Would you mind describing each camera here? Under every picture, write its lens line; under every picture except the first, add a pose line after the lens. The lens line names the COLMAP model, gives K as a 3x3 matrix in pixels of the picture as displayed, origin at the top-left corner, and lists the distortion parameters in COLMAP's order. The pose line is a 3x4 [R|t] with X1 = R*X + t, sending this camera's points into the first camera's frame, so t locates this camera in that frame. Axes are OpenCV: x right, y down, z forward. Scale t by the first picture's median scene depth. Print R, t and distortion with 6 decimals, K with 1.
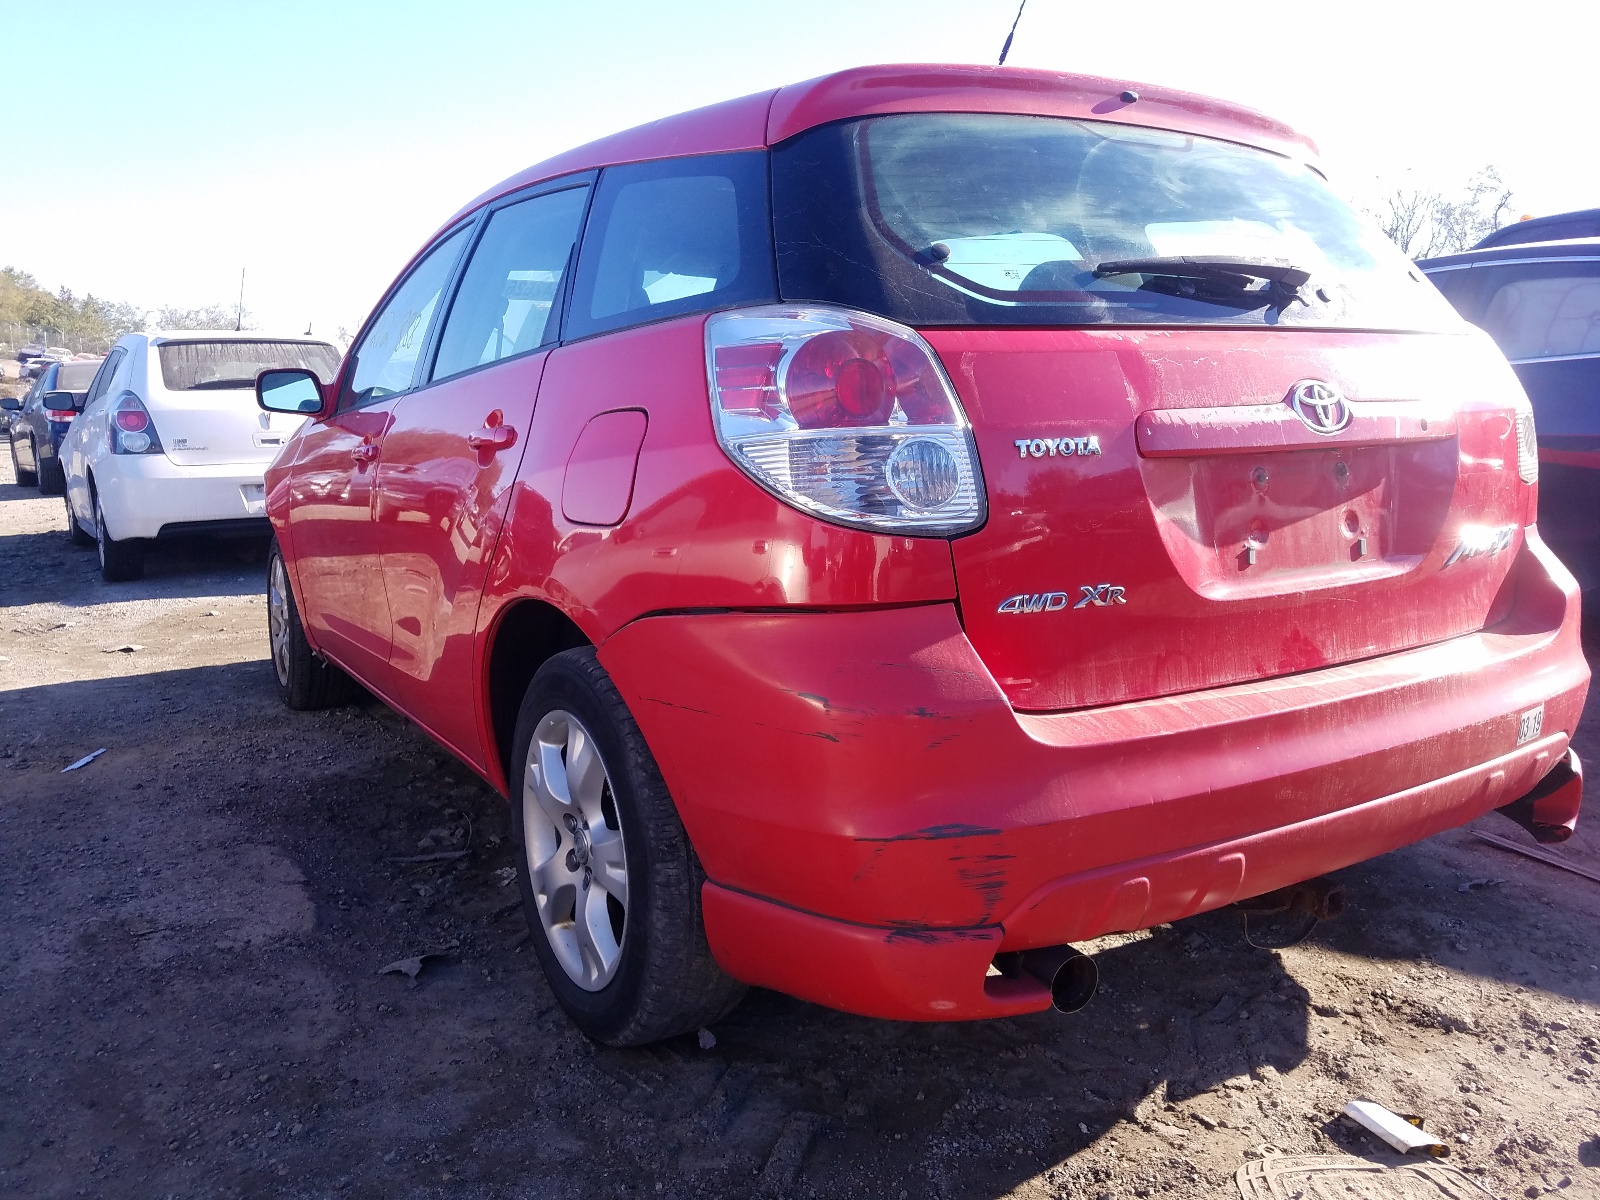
lens RADIAL K [[1200.3, 0, 800.0], [0, 1200.3, 600.0], [0, 0, 1]] dist [0.023249, -0.005122]
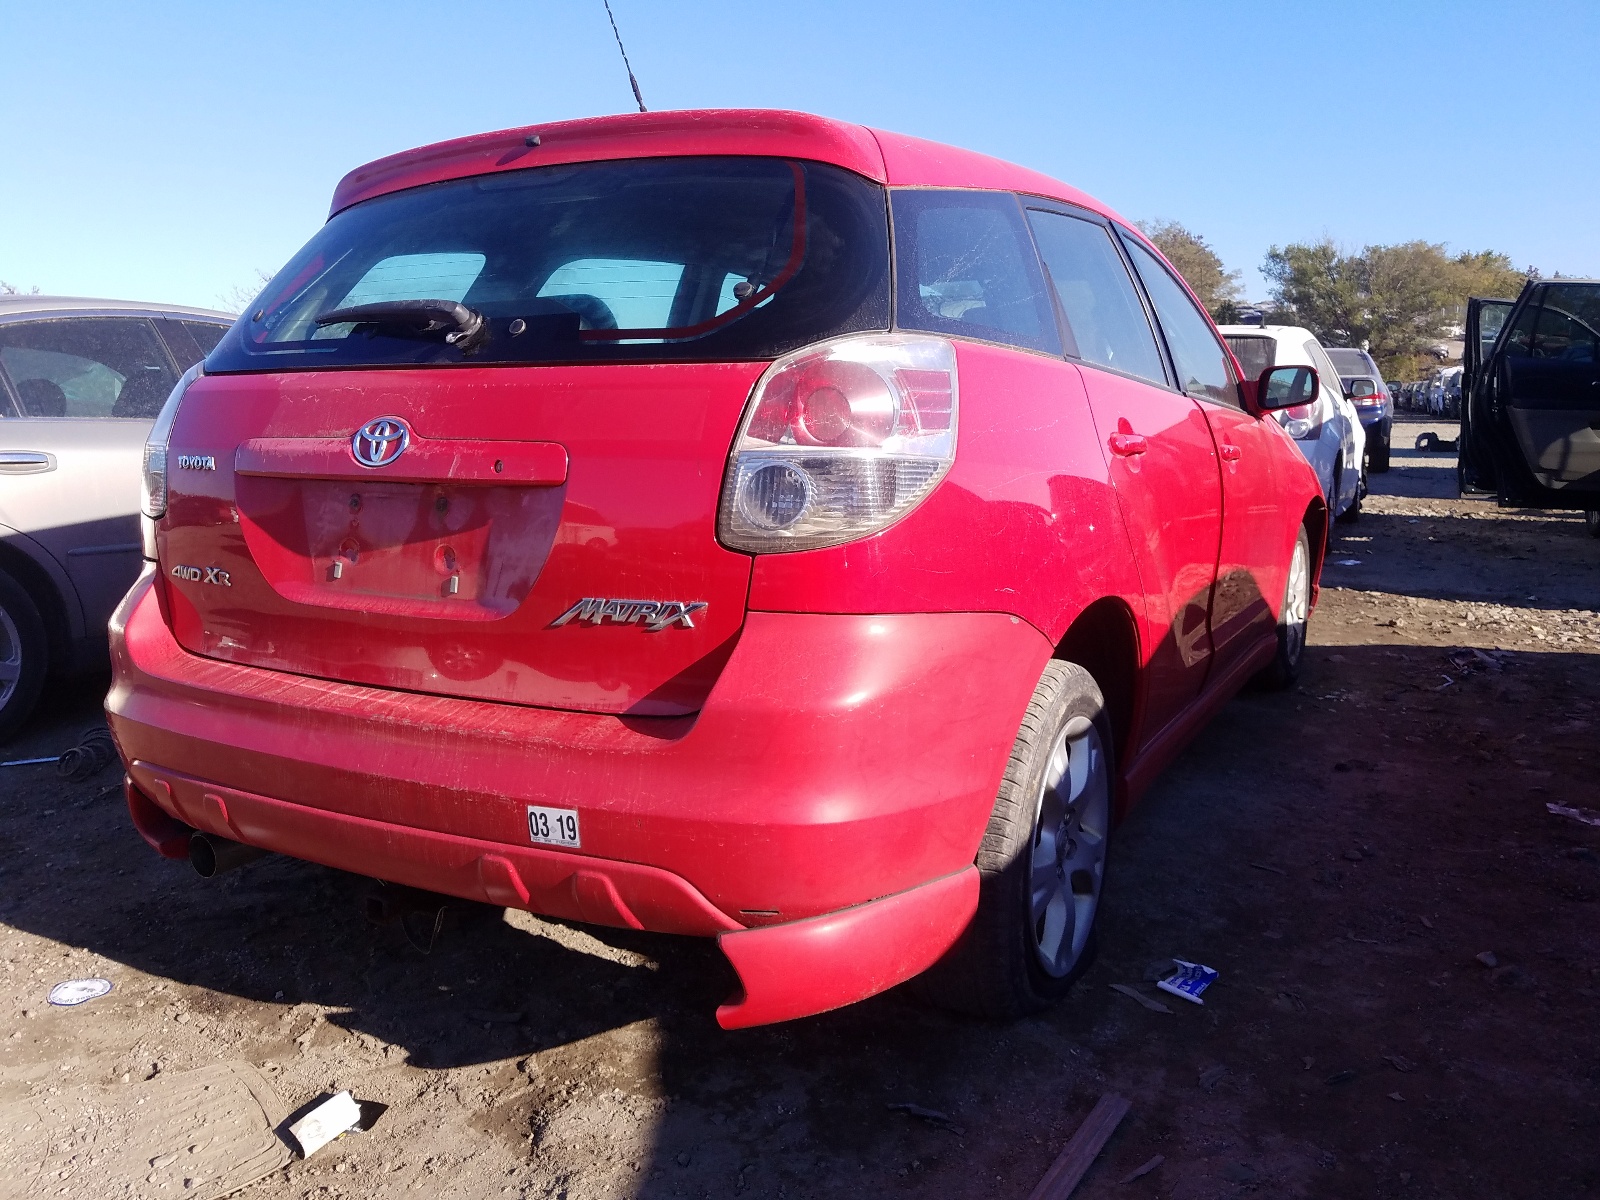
lens RADIAL K [[1200.3, 0, 800.0], [0, 1200.3, 600.0], [0, 0, 1]] dist [0.023249, -0.005122]
pose [[0.510594, 0.158456, -0.845095, 1.493186], [-0.144806, 0.984680, 0.097138, -0.174730], [0.847541, 0.072777, 0.525717, 0.743728]]
